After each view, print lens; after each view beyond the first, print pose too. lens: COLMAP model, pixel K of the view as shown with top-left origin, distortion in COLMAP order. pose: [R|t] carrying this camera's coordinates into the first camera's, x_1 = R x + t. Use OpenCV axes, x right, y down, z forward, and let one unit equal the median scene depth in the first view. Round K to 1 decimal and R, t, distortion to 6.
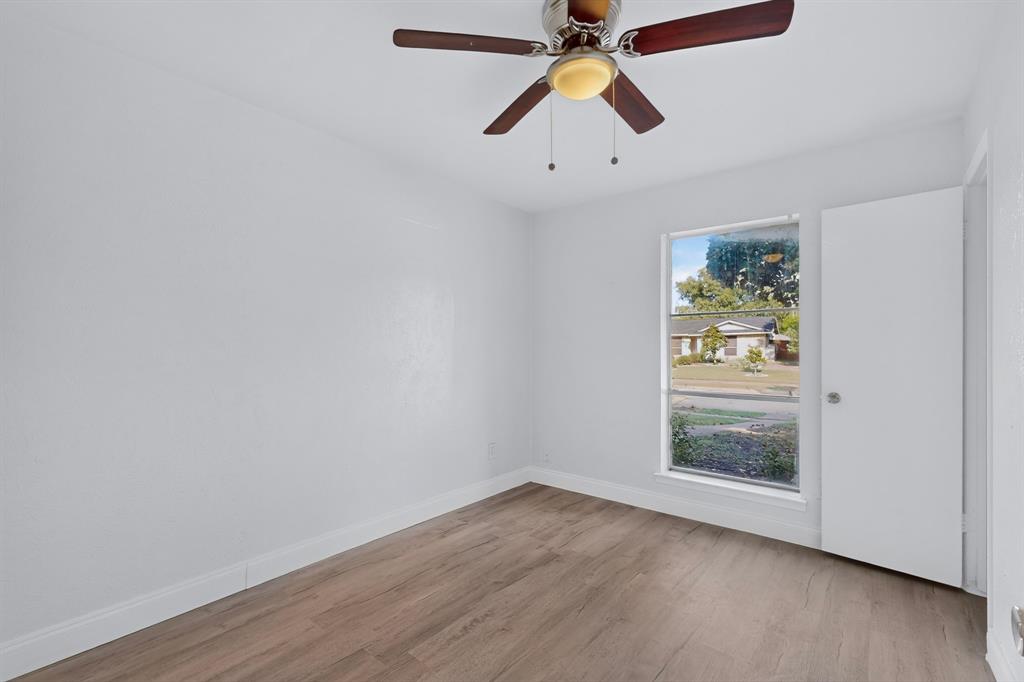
lens RADIAL K [[463.8, 0, 512.0], [0, 463.8, 341.0], [0, 0, 1]] dist [0.001536, 0.000506]
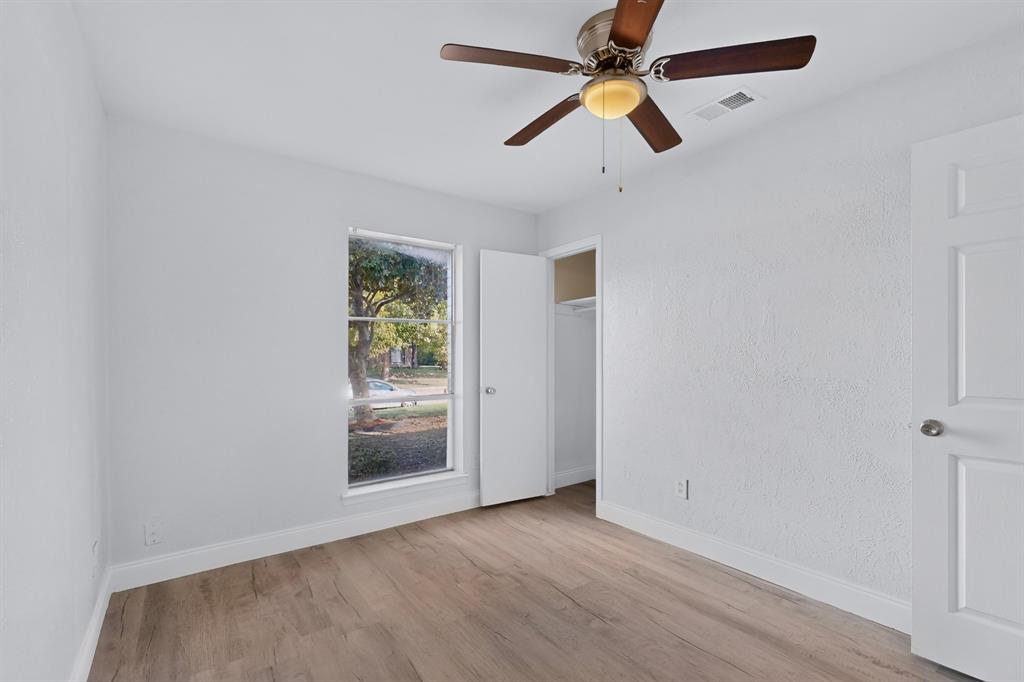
lens RADIAL K [[463.8, 0, 512.0], [0, 463.8, 341.0], [0, 0, 1]] dist [0.001536, 0.000506]
pose [[0.264074, 0.007479, 0.964473, -0.521757], [-0.005155, 0.999967, -0.006343, -0.012704], [-0.964489, -0.003296, 0.264104, 0.497170]]
